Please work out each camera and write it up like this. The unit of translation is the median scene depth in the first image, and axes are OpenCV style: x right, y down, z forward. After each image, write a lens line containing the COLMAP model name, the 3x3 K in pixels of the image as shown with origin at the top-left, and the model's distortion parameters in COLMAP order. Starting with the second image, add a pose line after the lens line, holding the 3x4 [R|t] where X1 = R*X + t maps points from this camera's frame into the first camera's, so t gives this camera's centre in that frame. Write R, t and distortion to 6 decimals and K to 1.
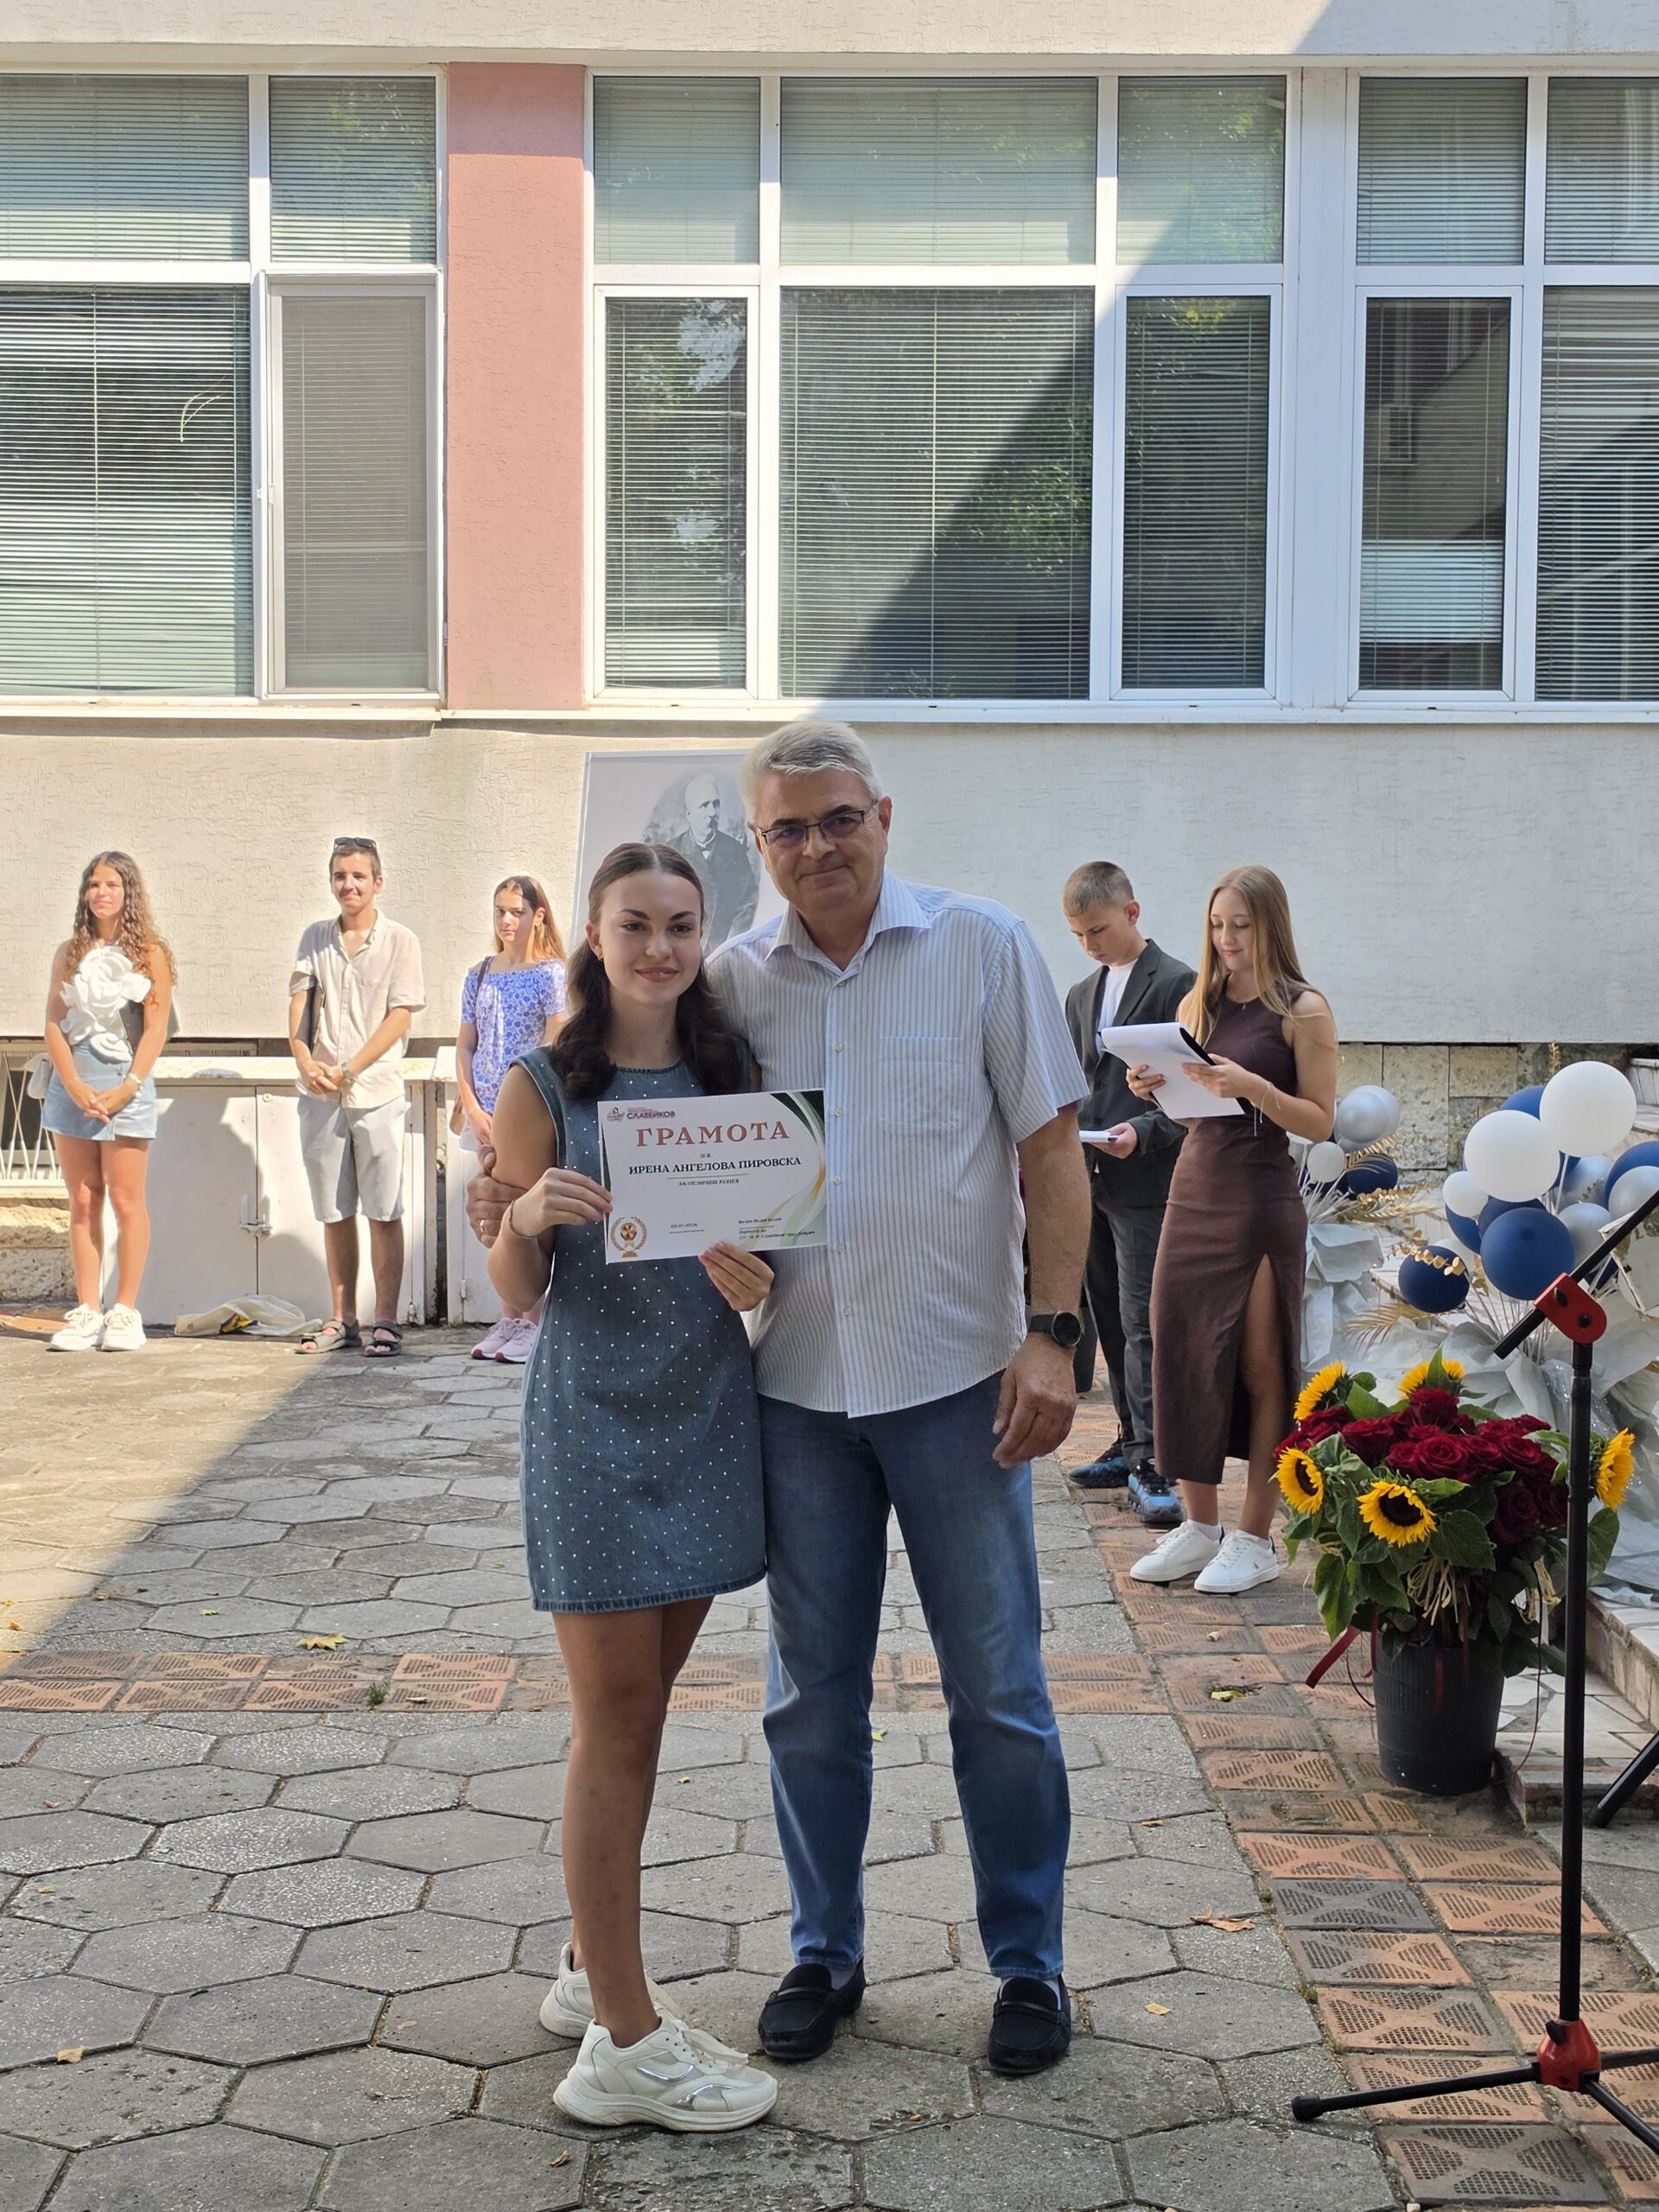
lens RADIAL K [[3093.9, 0, 816.5], [0, 3093.9, 1061.8], [0, 0, 1]] dist [0.152620, -0.405431]
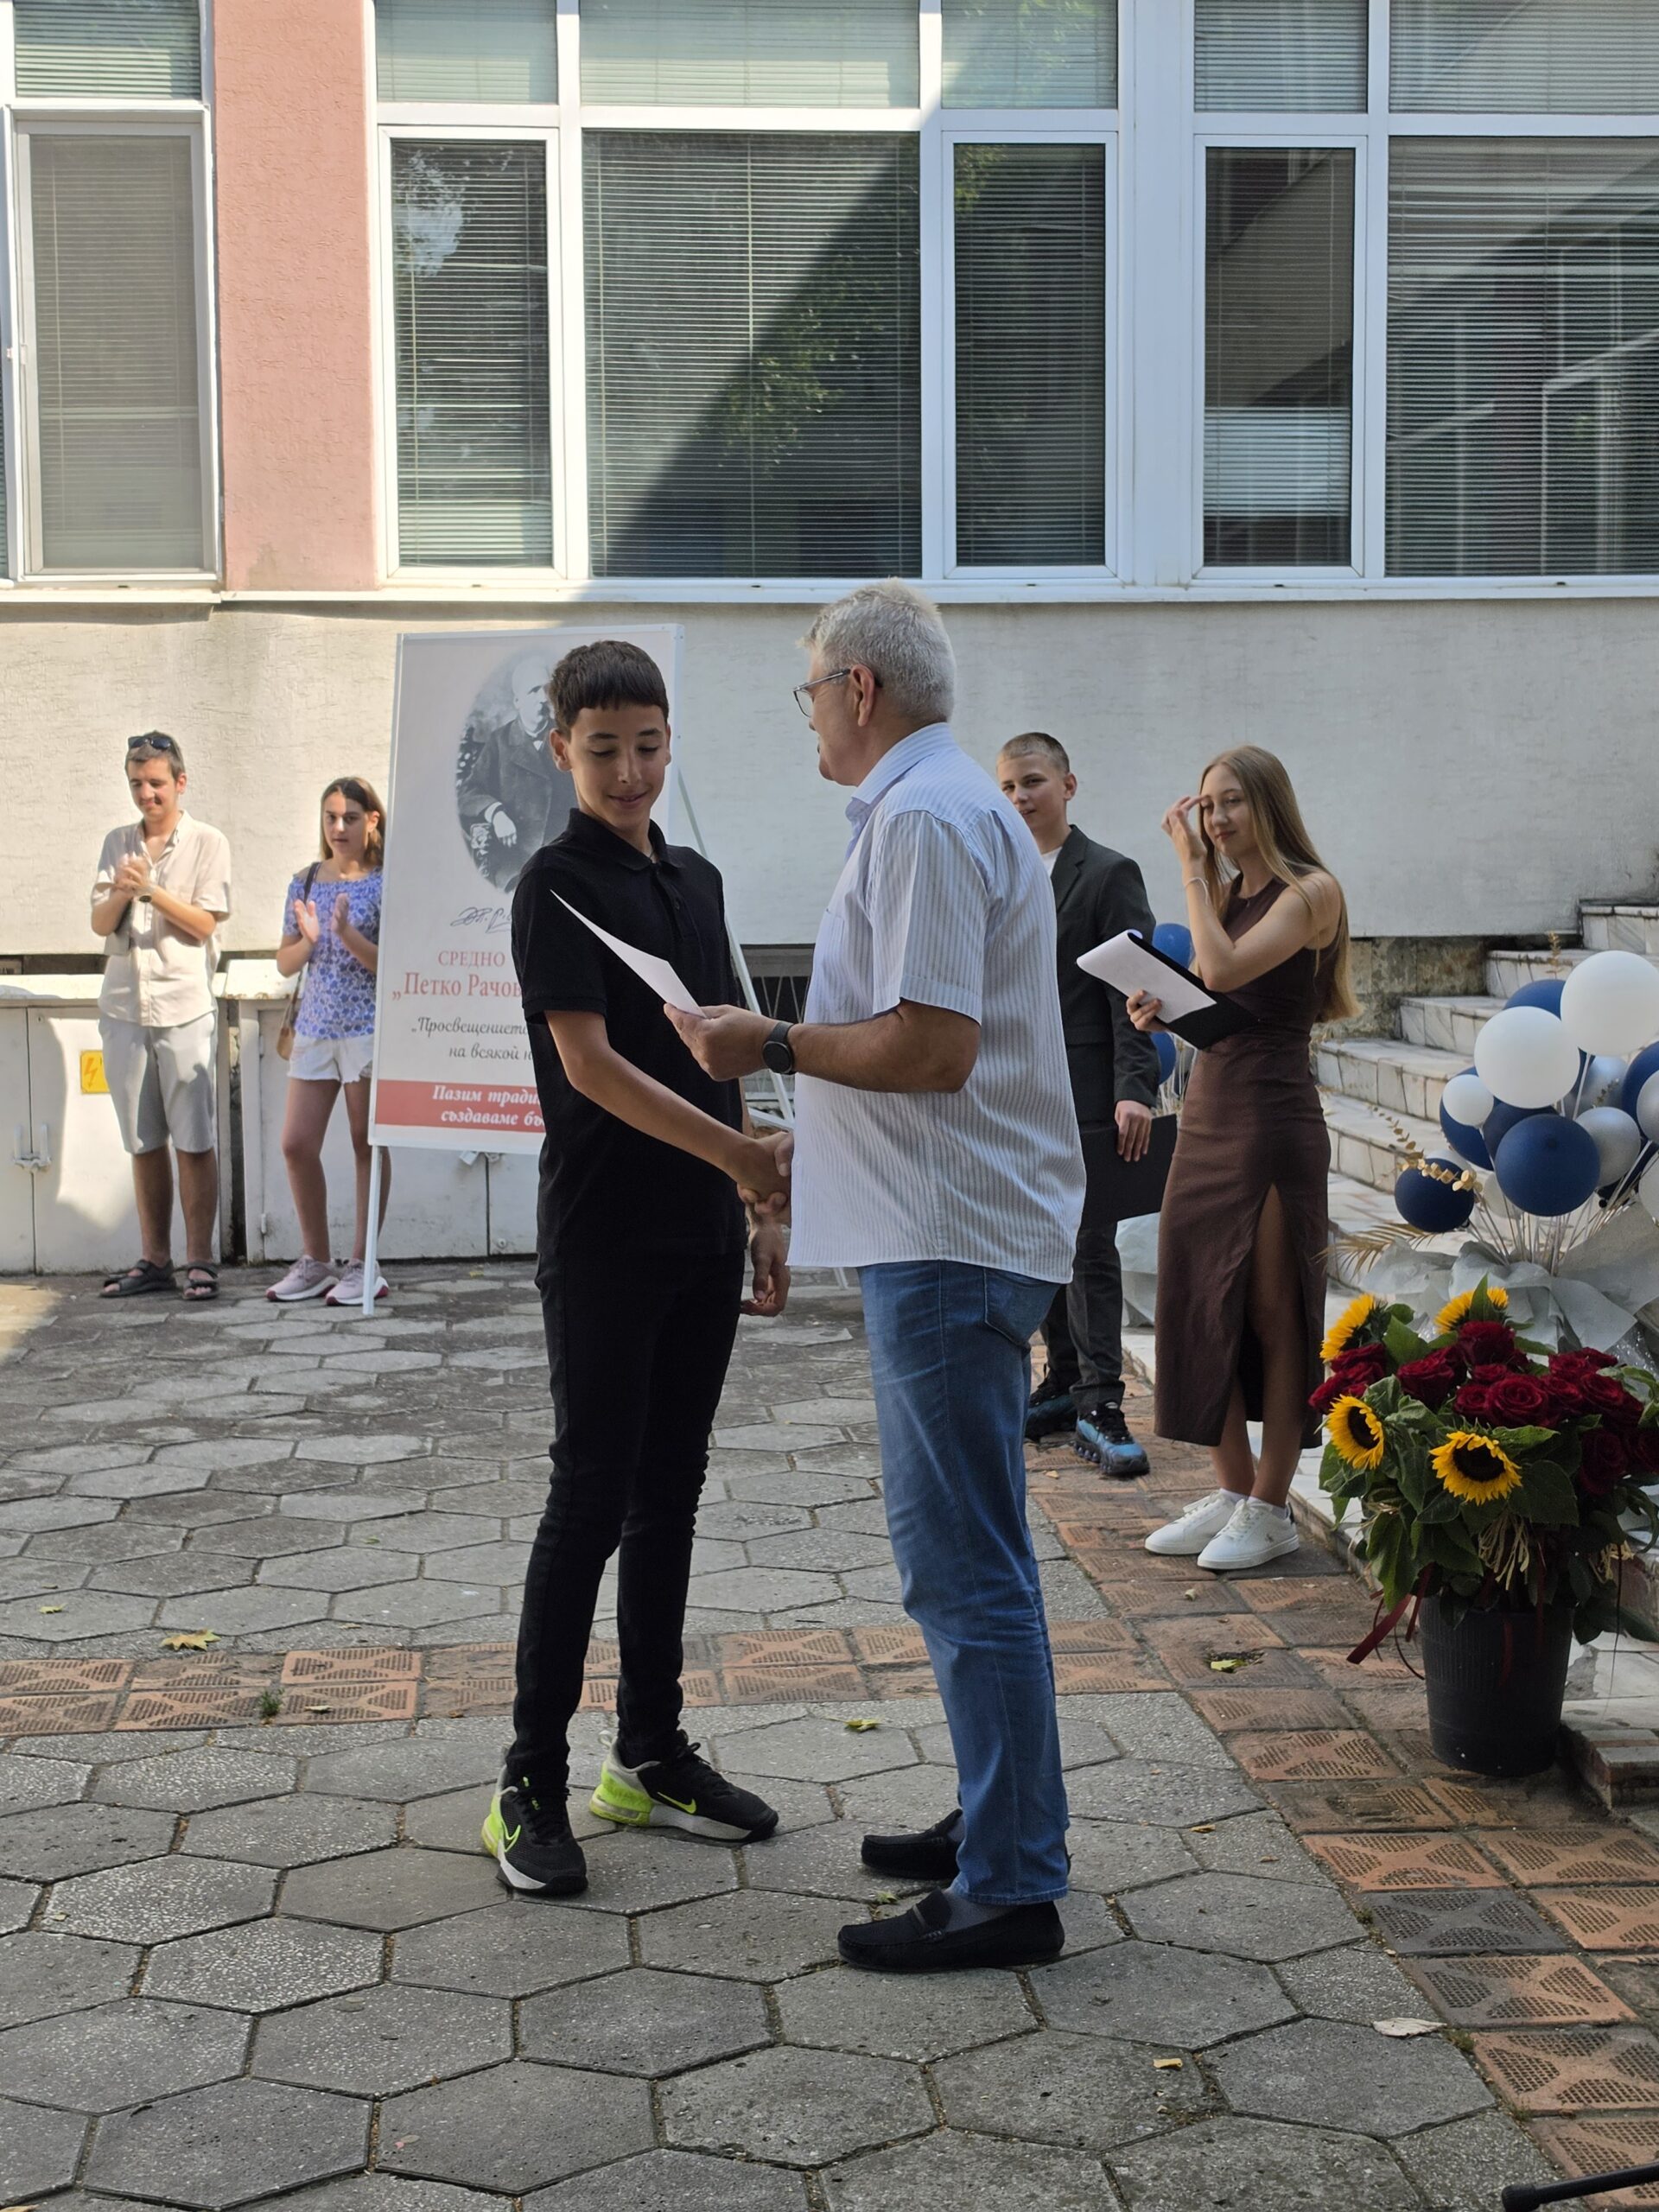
lens RADIAL K [[3093.9, 0, 816.5], [0, 3093.9, 1061.8], [0, 0, 1]] dist [0.152620, -0.405431]
pose [[0.995259, -0.020835, 0.095001, -0.063371], [0.018077, 0.999393, 0.029792, 0.001106], [-0.095564, -0.027934, 0.995031, 0.117340]]
